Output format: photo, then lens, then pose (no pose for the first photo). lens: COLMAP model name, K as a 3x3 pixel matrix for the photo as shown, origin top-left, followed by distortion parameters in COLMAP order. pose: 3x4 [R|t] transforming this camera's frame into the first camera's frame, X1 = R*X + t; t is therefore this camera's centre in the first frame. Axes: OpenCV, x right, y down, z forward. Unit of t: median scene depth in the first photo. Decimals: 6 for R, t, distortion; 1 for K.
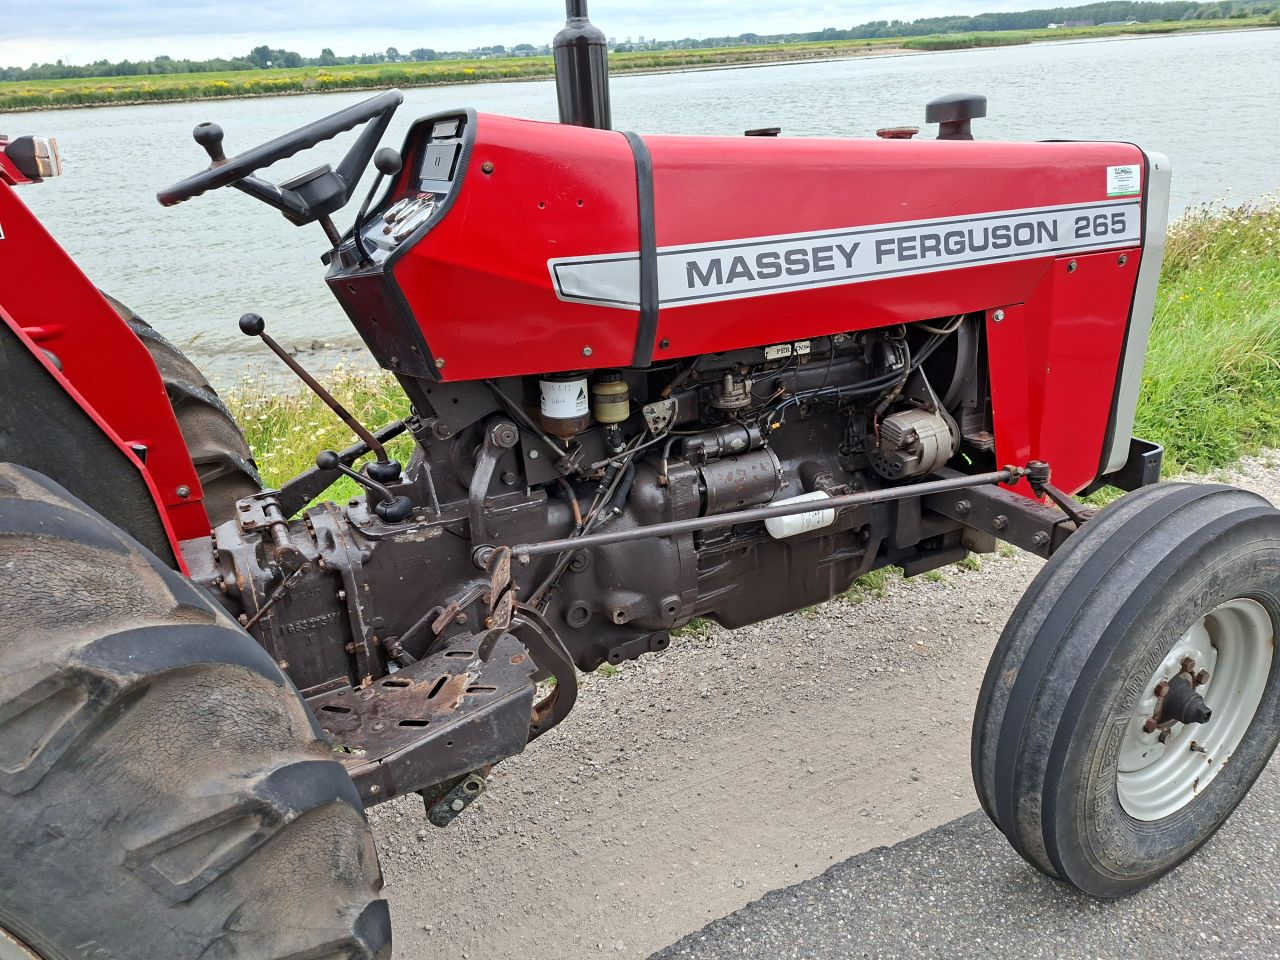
lens RADIAL K [[886.4, 0, 643.2], [0, 886.4, 483.5], [0, 0, 1]] dist [0.047989, -0.048290]
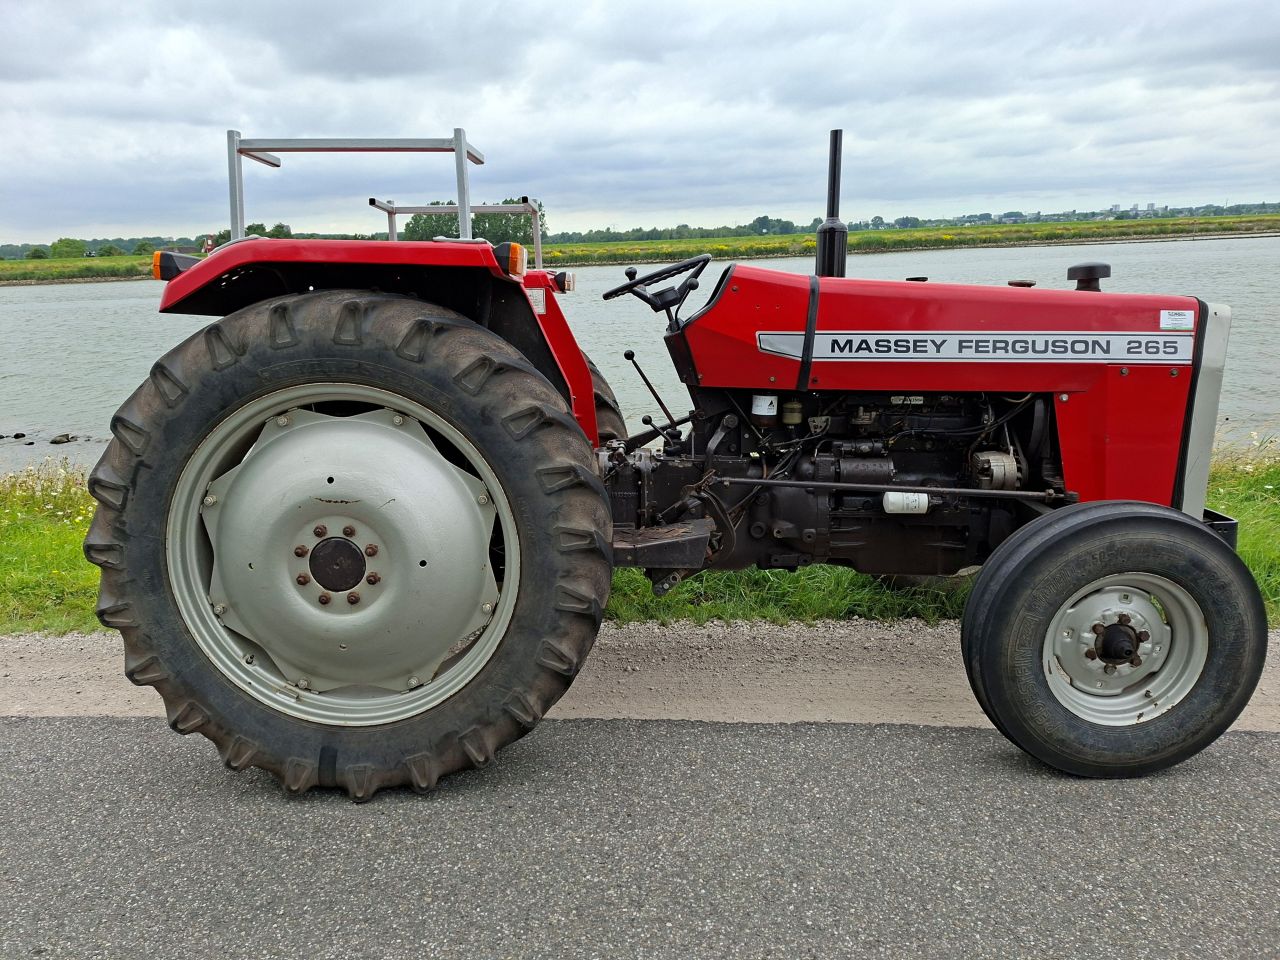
lens RADIAL K [[878.3, 0, 611.9], [0, 878.3, 487.0], [0, 0, 1]] dist [0.049355, -0.057516]
pose [[0.864065, 0.145841, -0.481790, 0.517632], [-0.219013, 0.970691, -0.098953, 0.305364], [0.453238, 0.191020, 0.870682, -0.707325]]
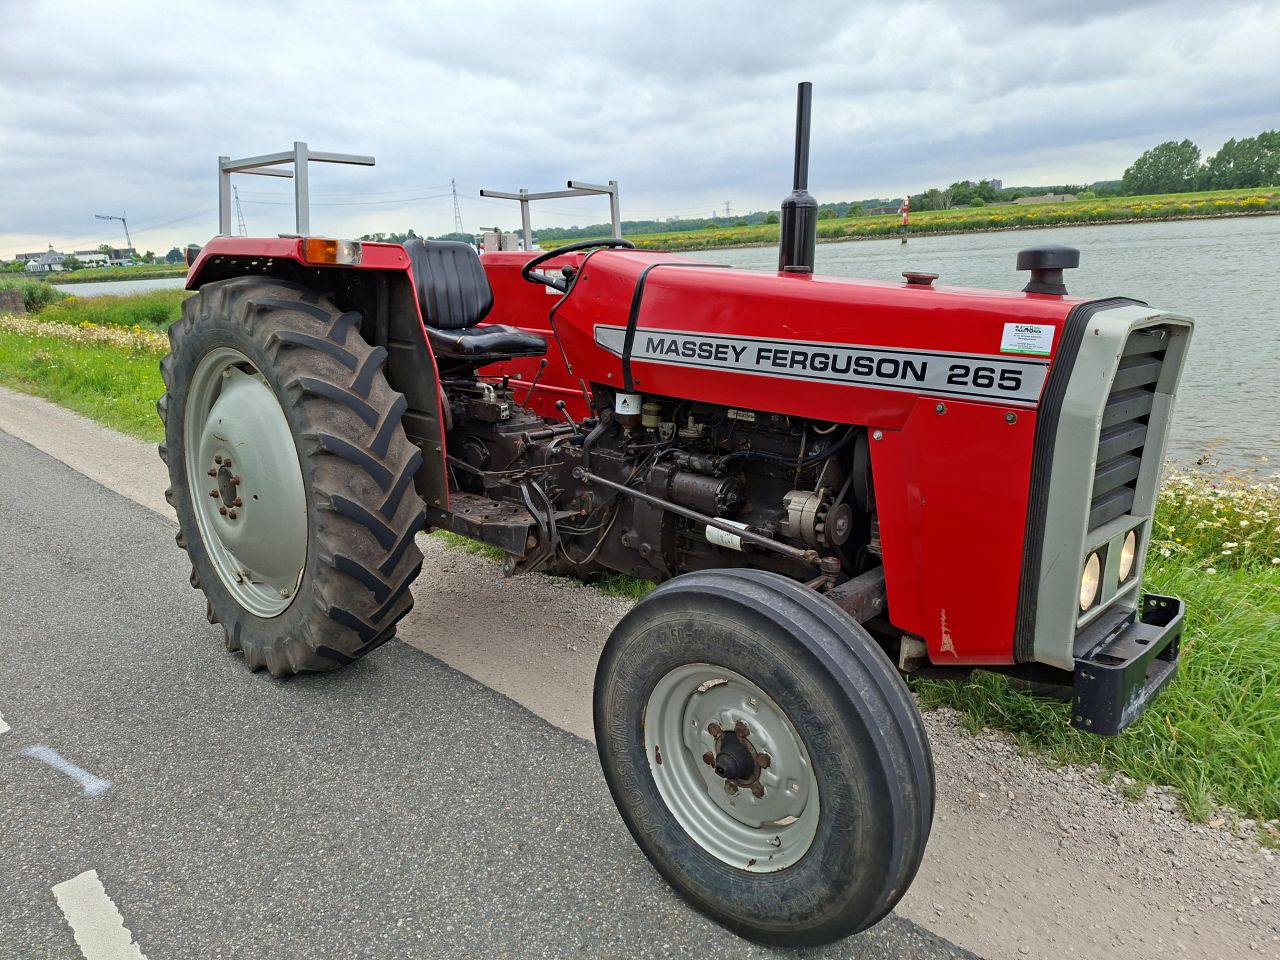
lens RADIAL K [[878.3, 0, 641.8], [0, 878.3, 474.7], [0, 0, 1]] dist [0.049355, -0.057516]
pose [[0.336975, 0.267040, -0.902850, 1.420436], [-0.361870, 0.922011, 0.137645, -0.200345], [0.869194, 0.280331, 0.407328, 0.312332]]
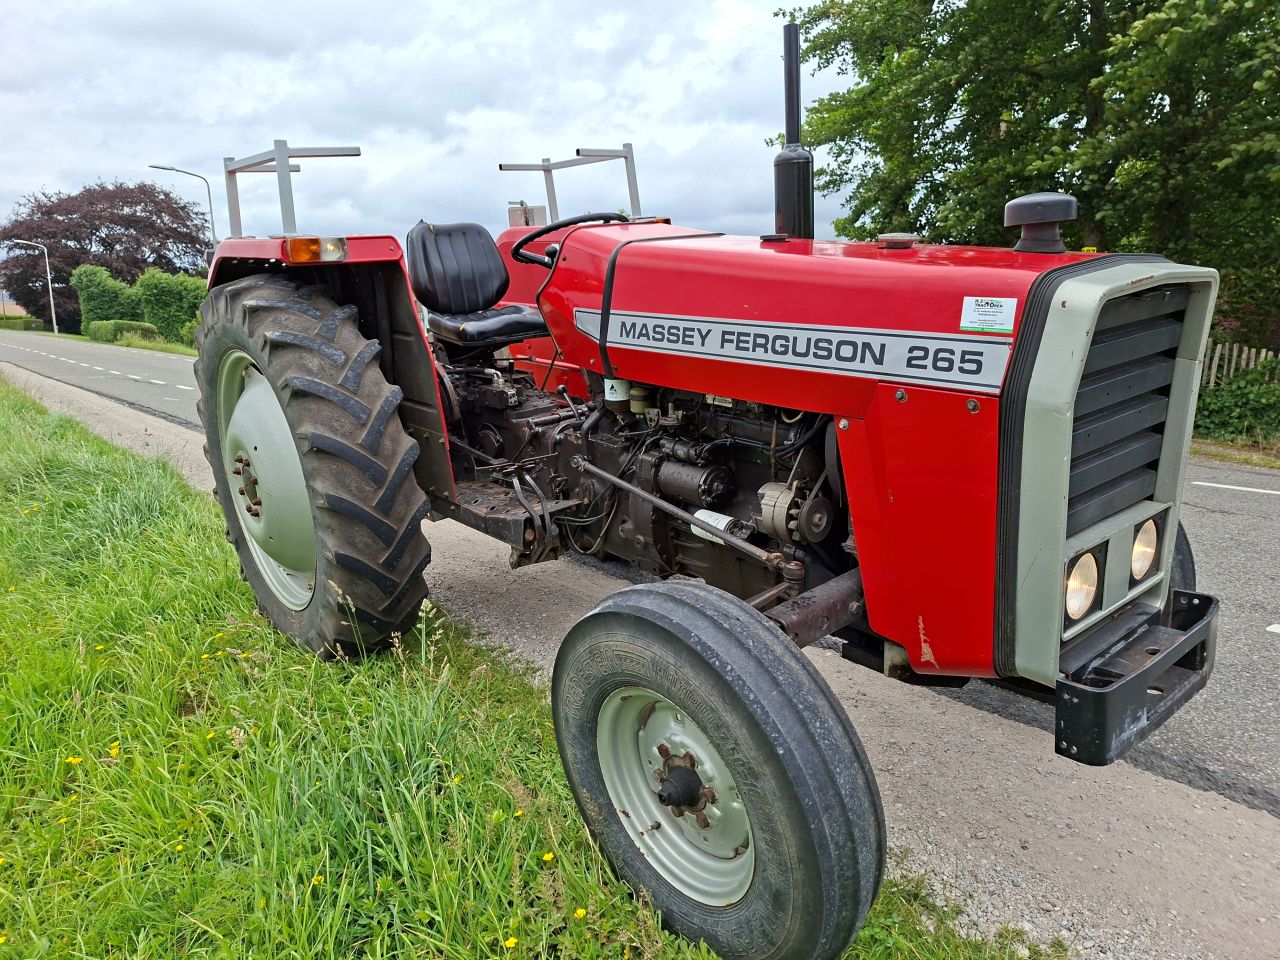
lens RADIAL K [[878.3, 0, 642.6], [0, 878.3, 468.5], [0, 0, 1]] dist [0.049355, -0.057516]
pose [[0.221389, 0.301238, -0.927492, 1.395423], [-0.299169, 0.926212, 0.229412, -0.325531], [0.928162, 0.226687, 0.295174, 0.530302]]
